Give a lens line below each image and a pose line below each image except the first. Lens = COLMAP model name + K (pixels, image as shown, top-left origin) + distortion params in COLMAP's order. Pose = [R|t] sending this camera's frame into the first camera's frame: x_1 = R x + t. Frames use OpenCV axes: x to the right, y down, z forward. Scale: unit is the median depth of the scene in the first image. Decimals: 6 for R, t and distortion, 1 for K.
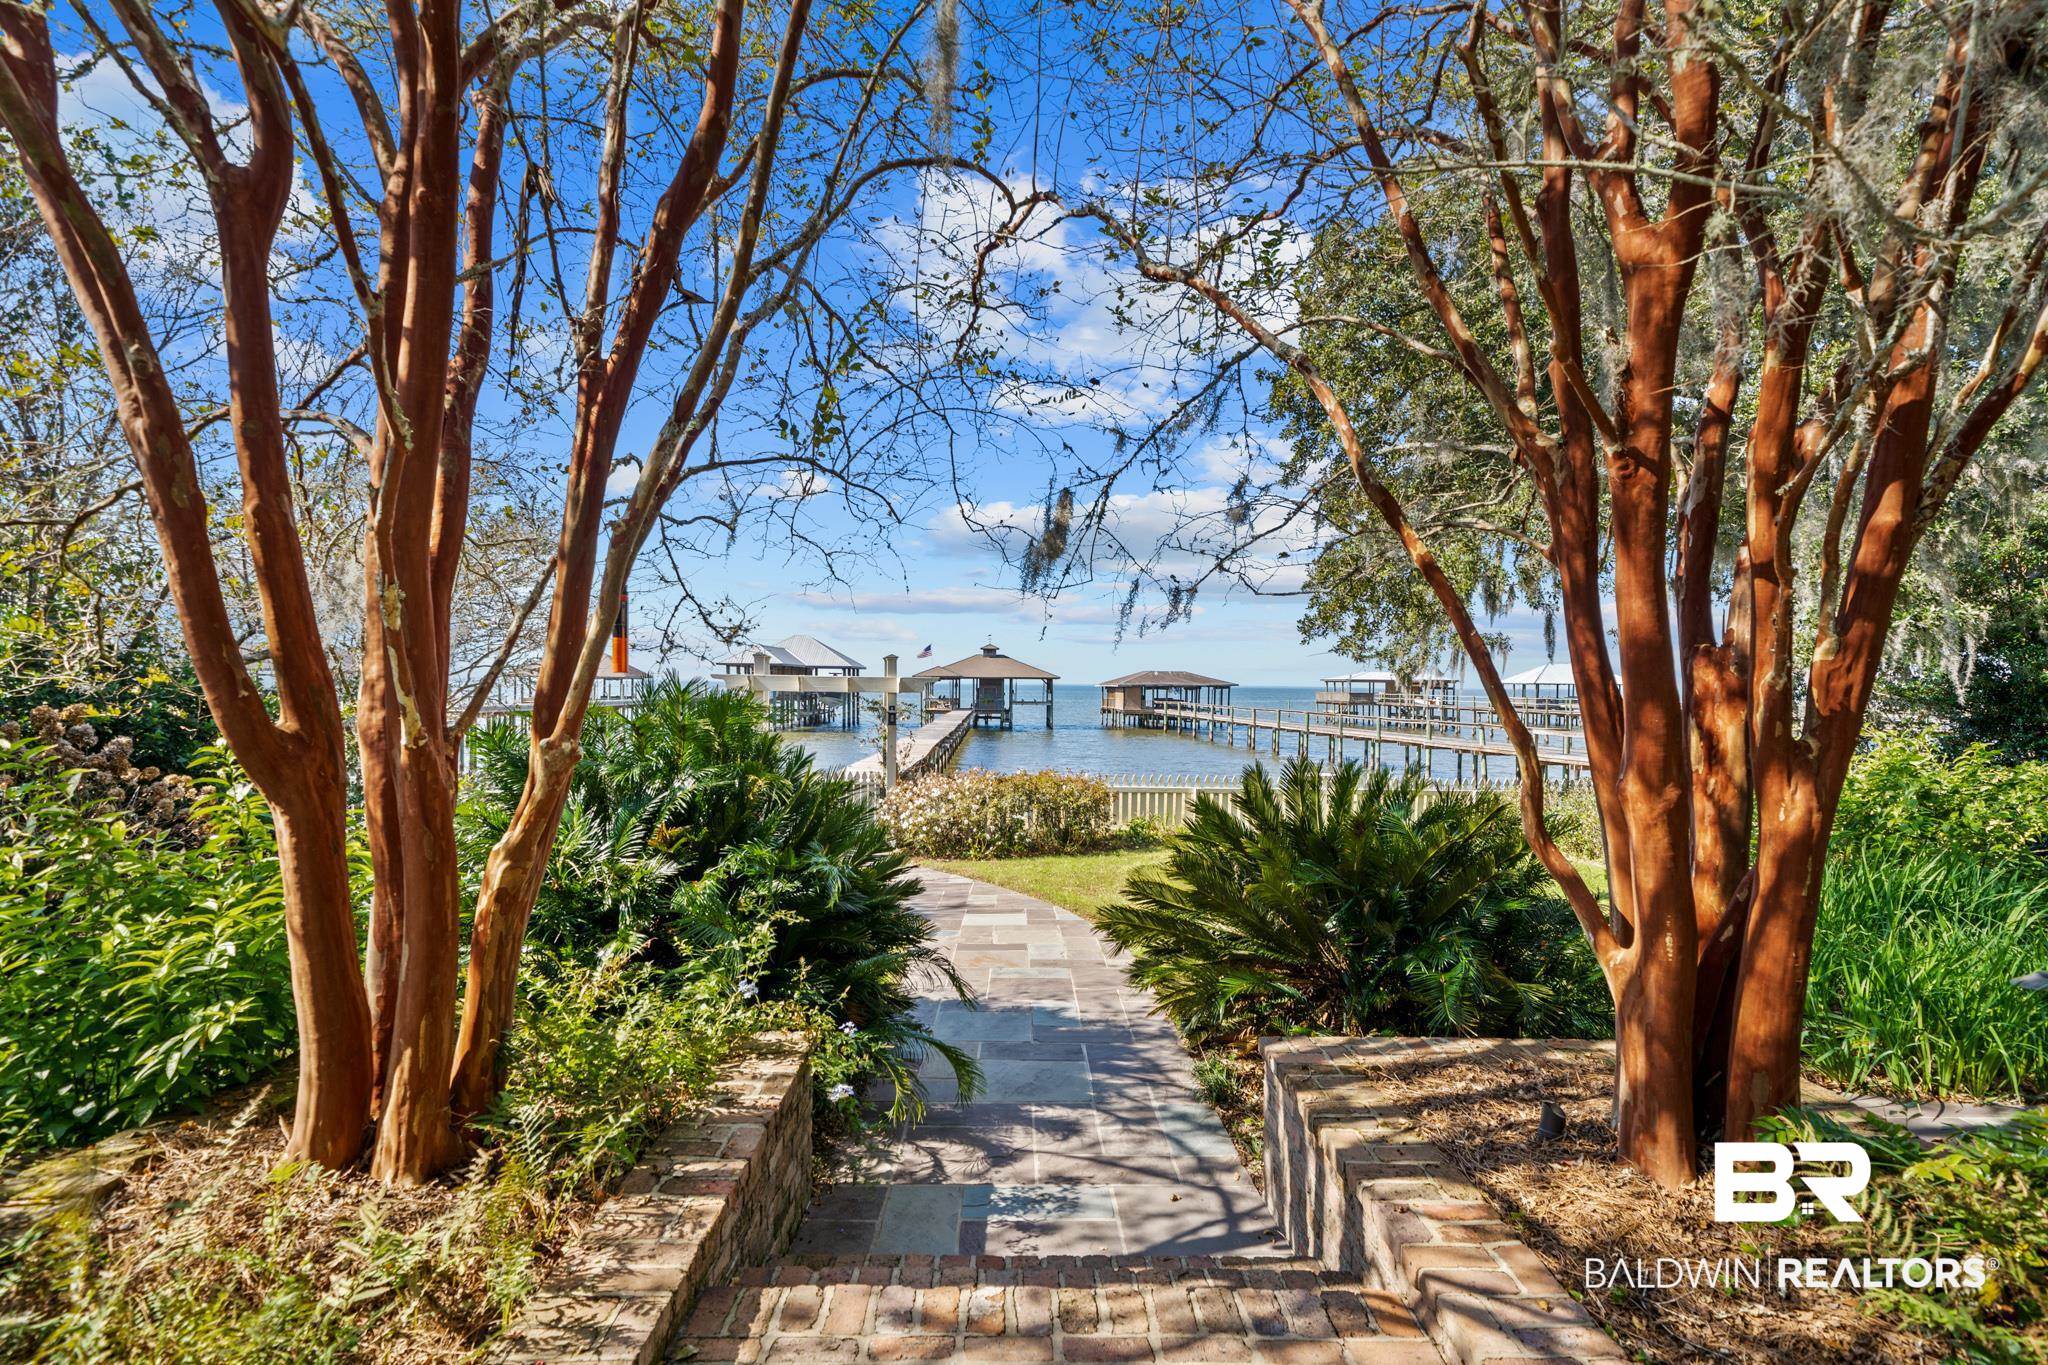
lens RADIAL K [[1052.4, 0, 1014.6], [0, 1052.4, 685.0], [0, 0, 1]] dist [-0.001966, -0.000475]
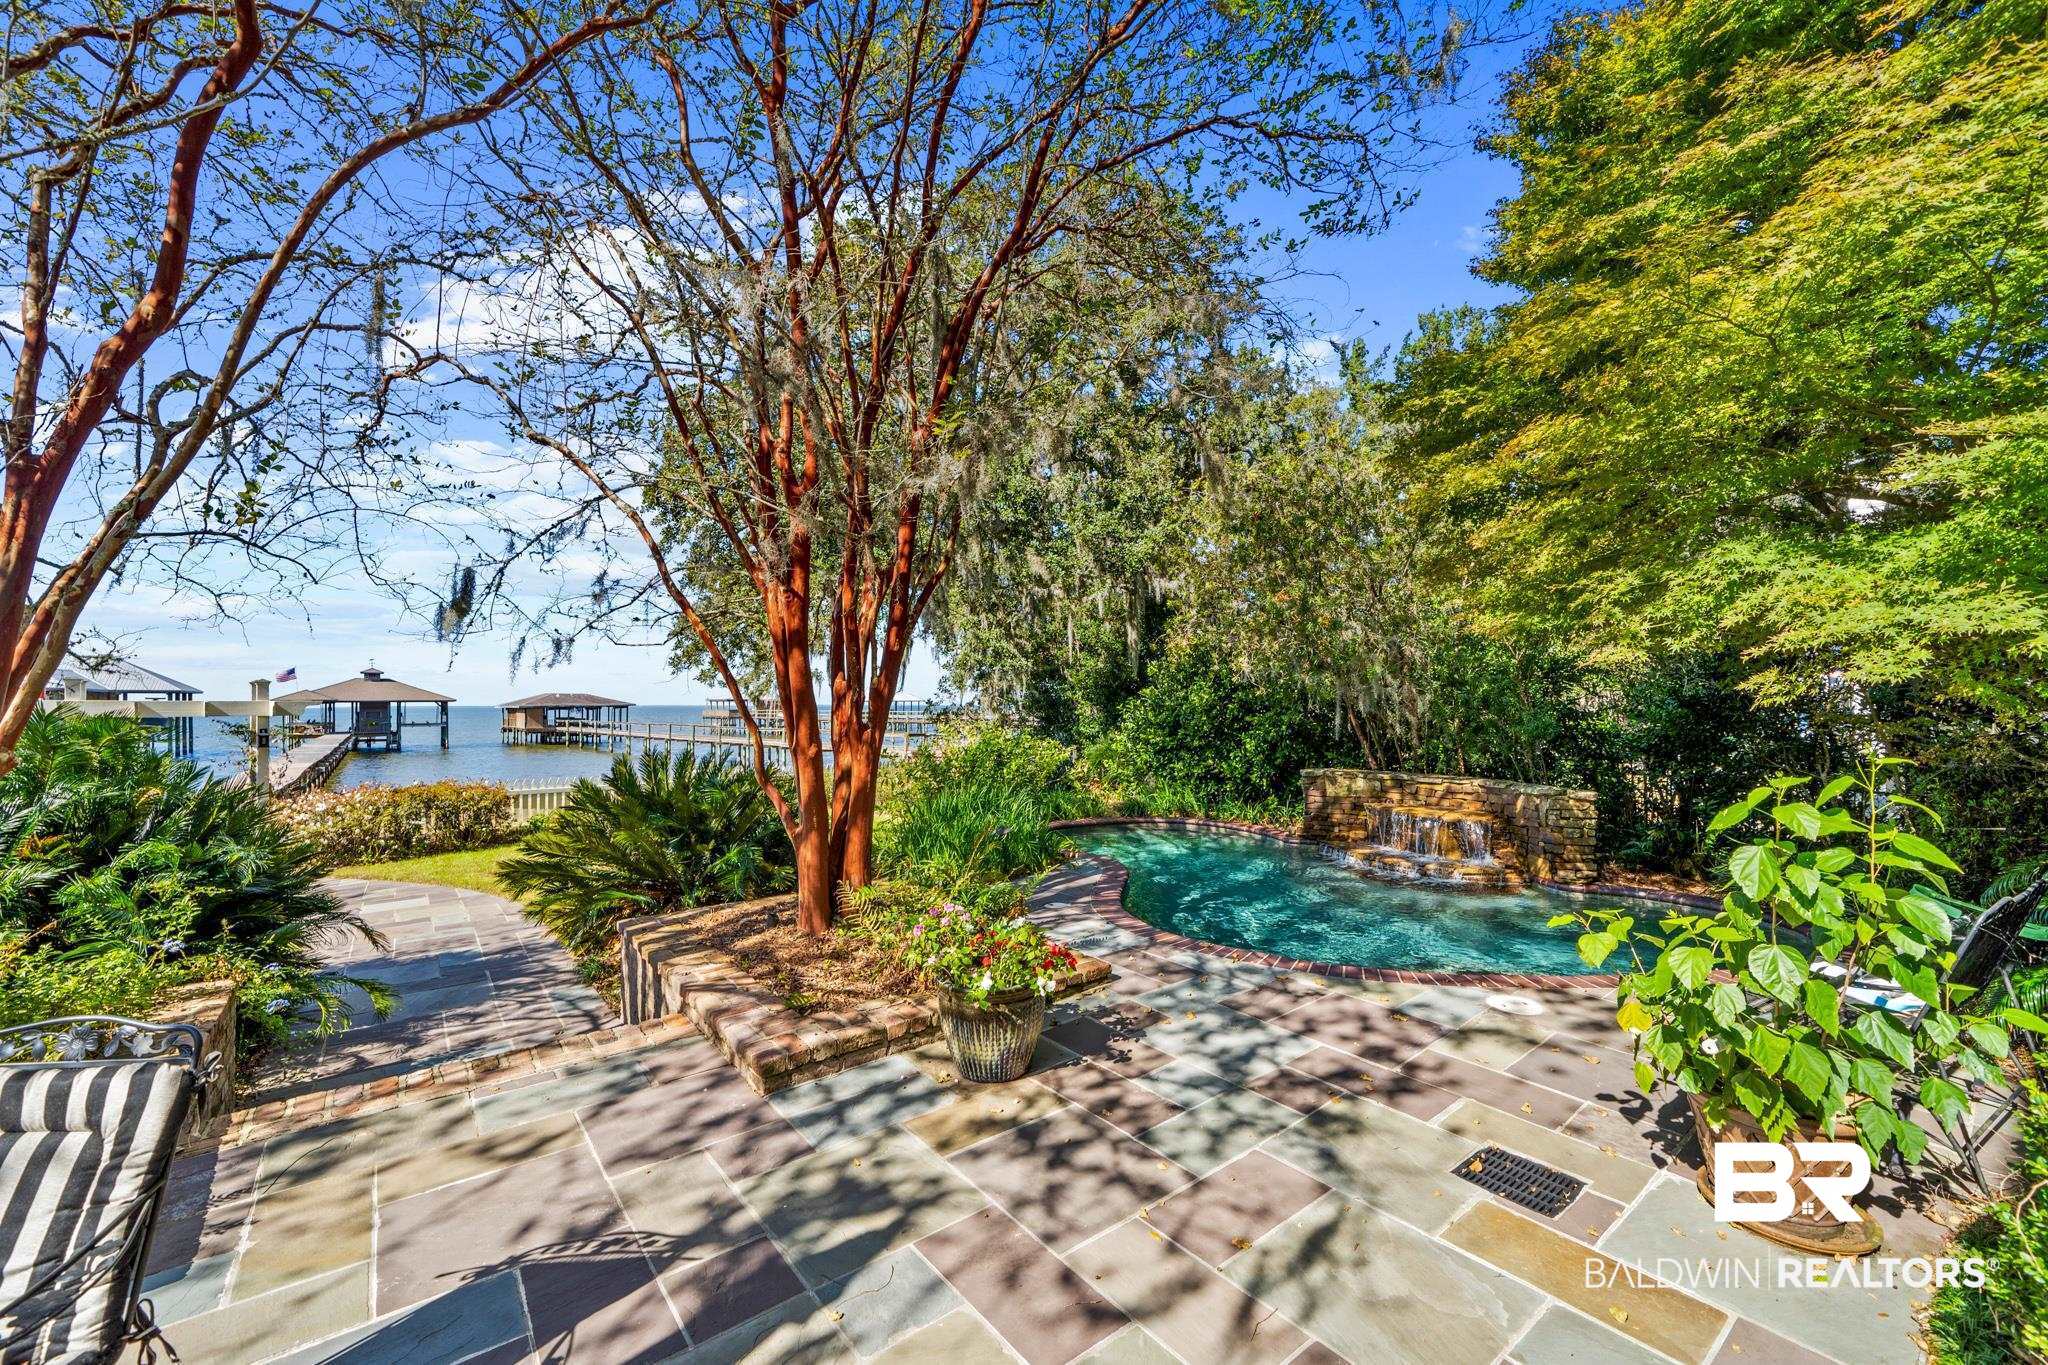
lens RADIAL K [[810.0, 0, 1025.8], [0, 810.0, 699.3], [0, 0, 1]] dist [-0.002141, -0.001283]
pose [[0.791581, -0.009665, 0.610987, -0.007407], [0.012894, 0.999916, -0.000888, 0.001077], [-0.610928, 0.008581, 0.791640, -0.099786]]
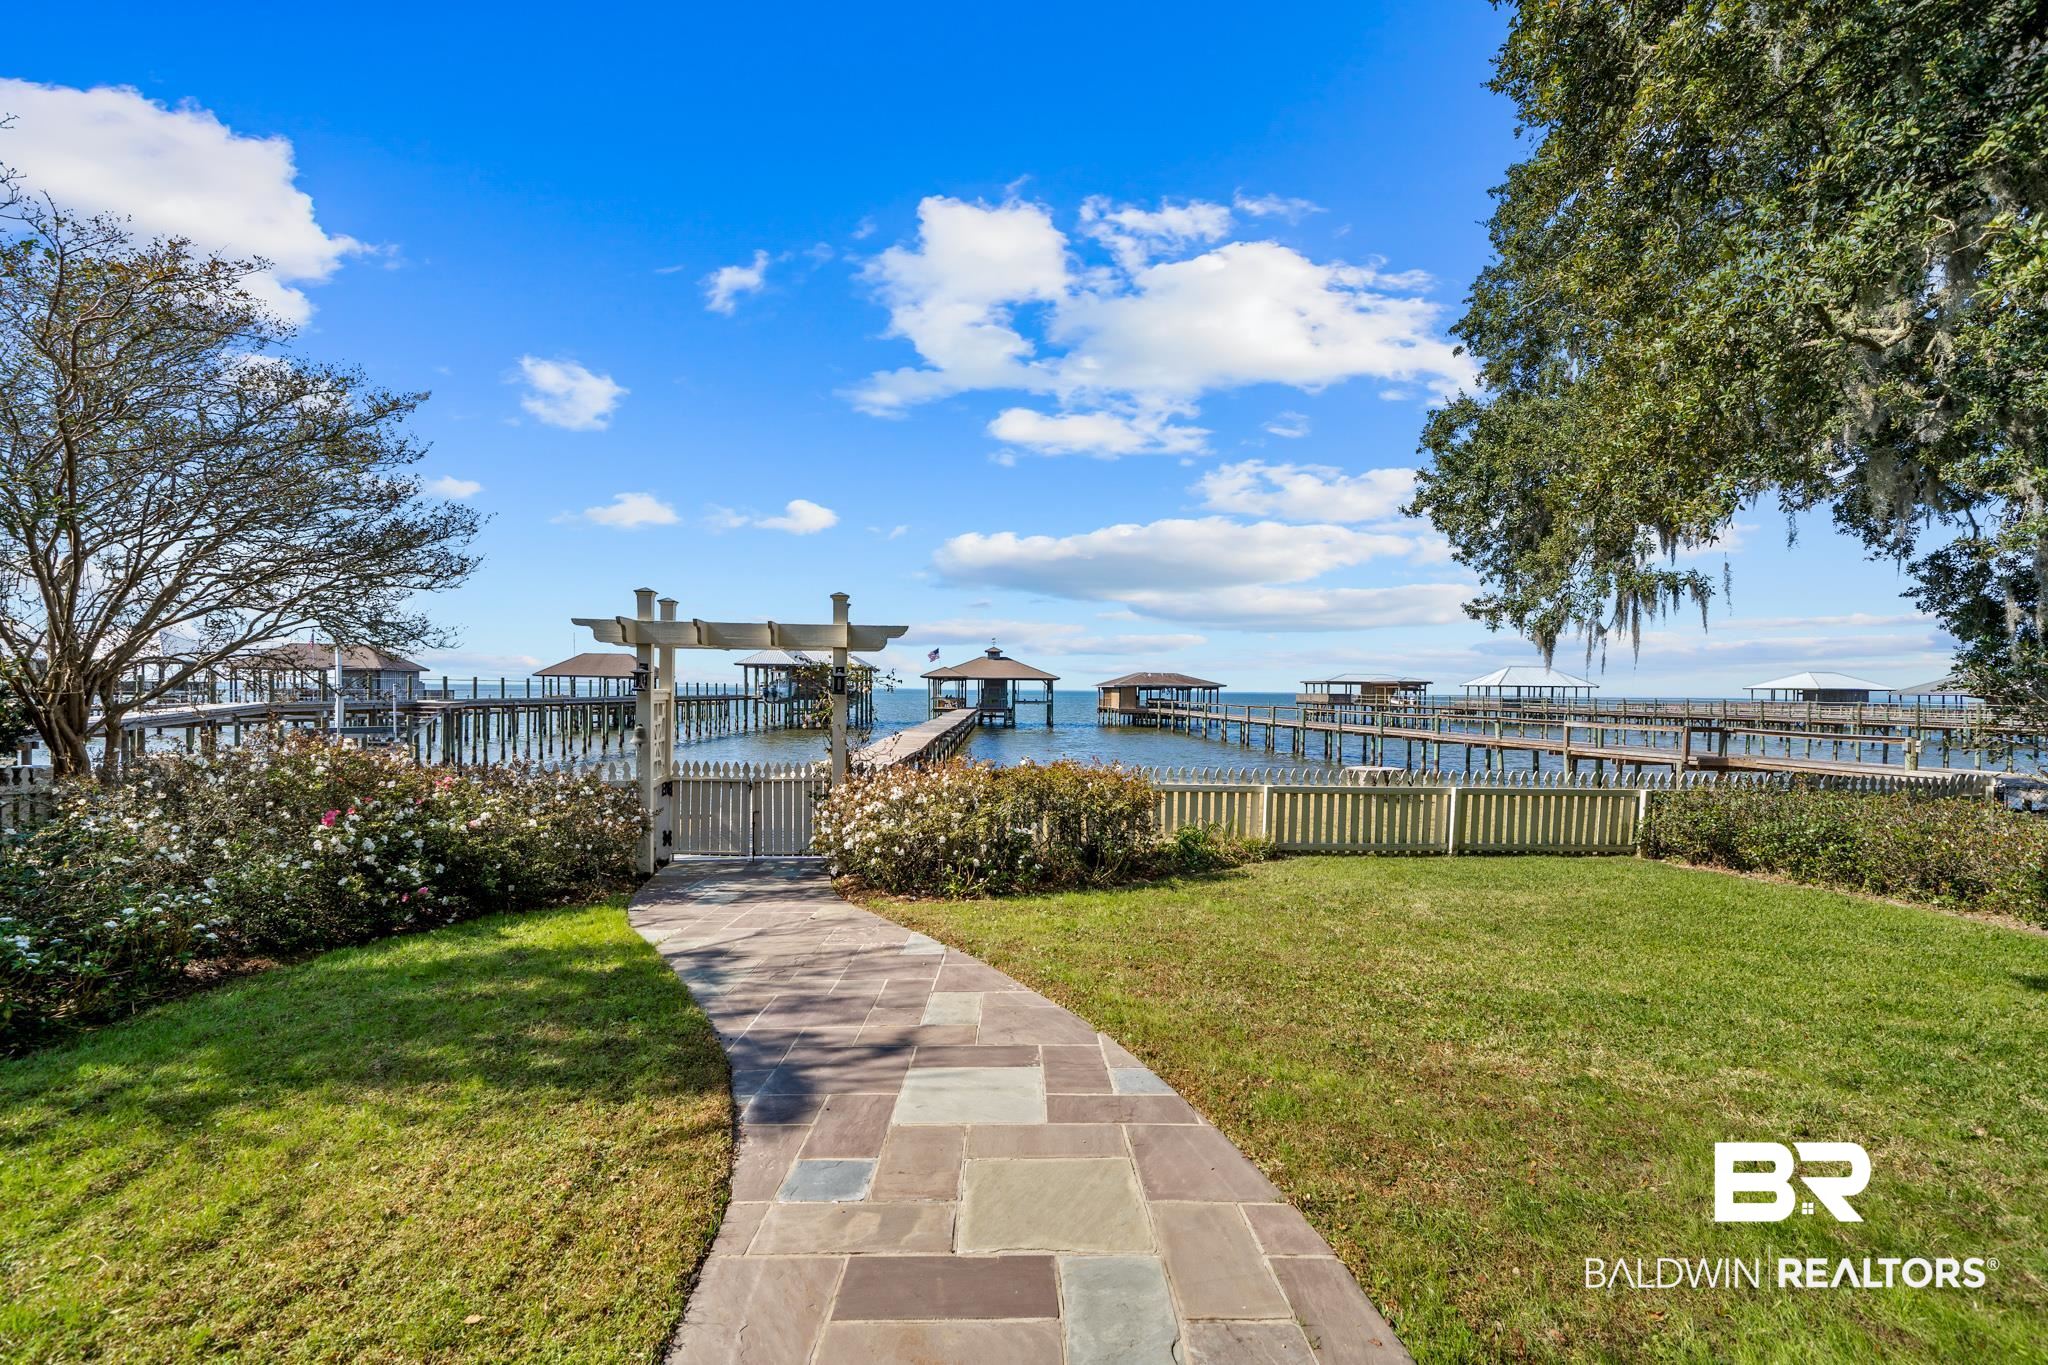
lens RADIAL K [[942.3, 0, 1016.2], [0, 942.3, 667.0], [0, 0, 1]] dist [0.002956, 0.000248]
pose [[1.000000, 0.000595, -0.000795, -0.000641], [-0.000614, 0.999713, -0.023967, 0.036416], [0.000780, 0.023968, 0.999712, 0.400762]]
